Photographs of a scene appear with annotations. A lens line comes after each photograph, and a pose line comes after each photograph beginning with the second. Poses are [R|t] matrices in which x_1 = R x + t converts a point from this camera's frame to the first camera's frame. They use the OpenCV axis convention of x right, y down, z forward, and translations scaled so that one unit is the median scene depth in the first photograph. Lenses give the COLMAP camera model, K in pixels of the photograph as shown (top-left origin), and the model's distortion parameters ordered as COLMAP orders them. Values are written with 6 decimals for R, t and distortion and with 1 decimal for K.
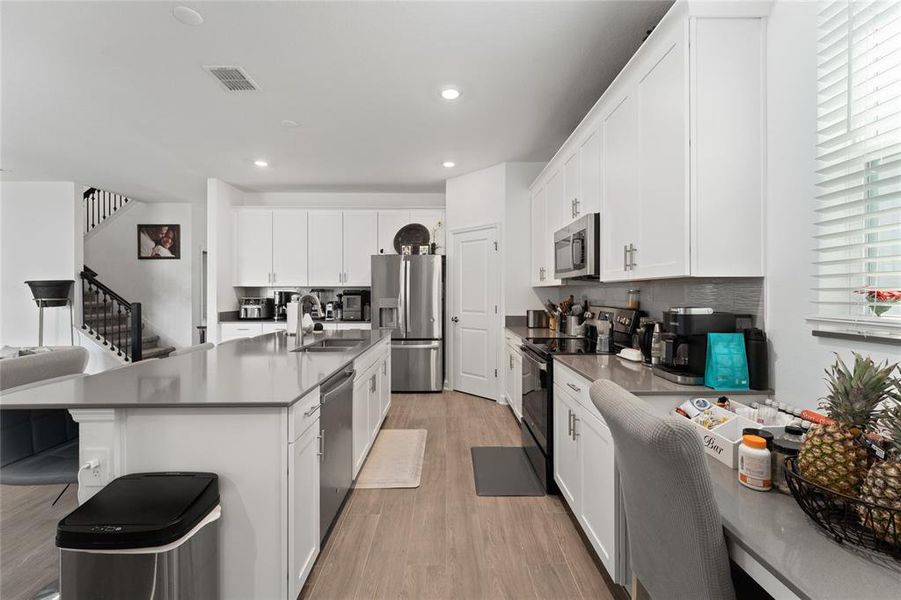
lens RADIAL K [[361.9, 0, 450.6], [0, 361.9, 293.0], [0, 0, 1]] dist [0.000488, 0.000002]
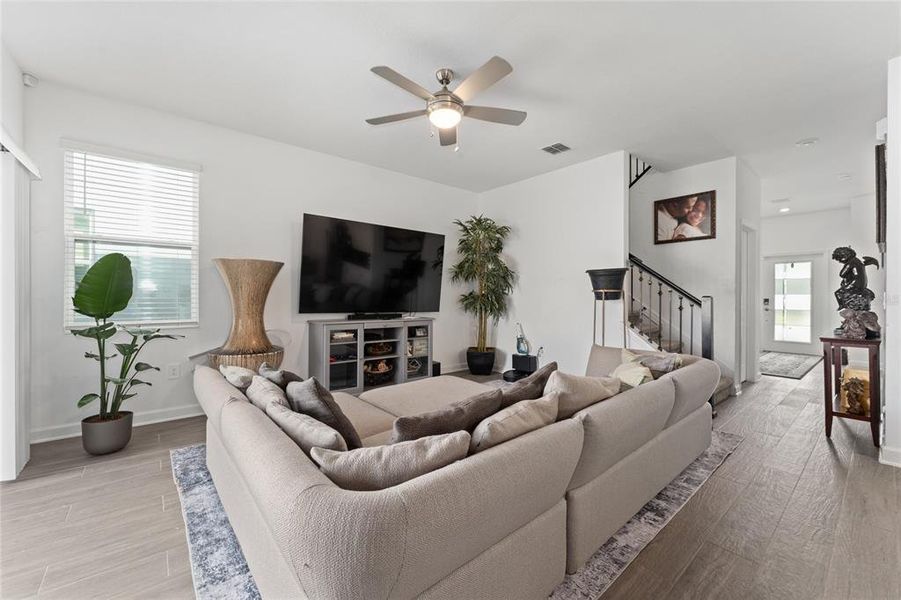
lens RADIAL K [[361.9, 0, 449.0], [0, 361.9, 296.6], [0, 0, 1]] dist [0.000488, 0.000002]
pose [[0.637675, 0.004755, -0.770291, -0.532767], [-0.005221, 0.999985, 0.001850, 0.023834], [0.770288, 0.002842, 0.637690, 0.133338]]
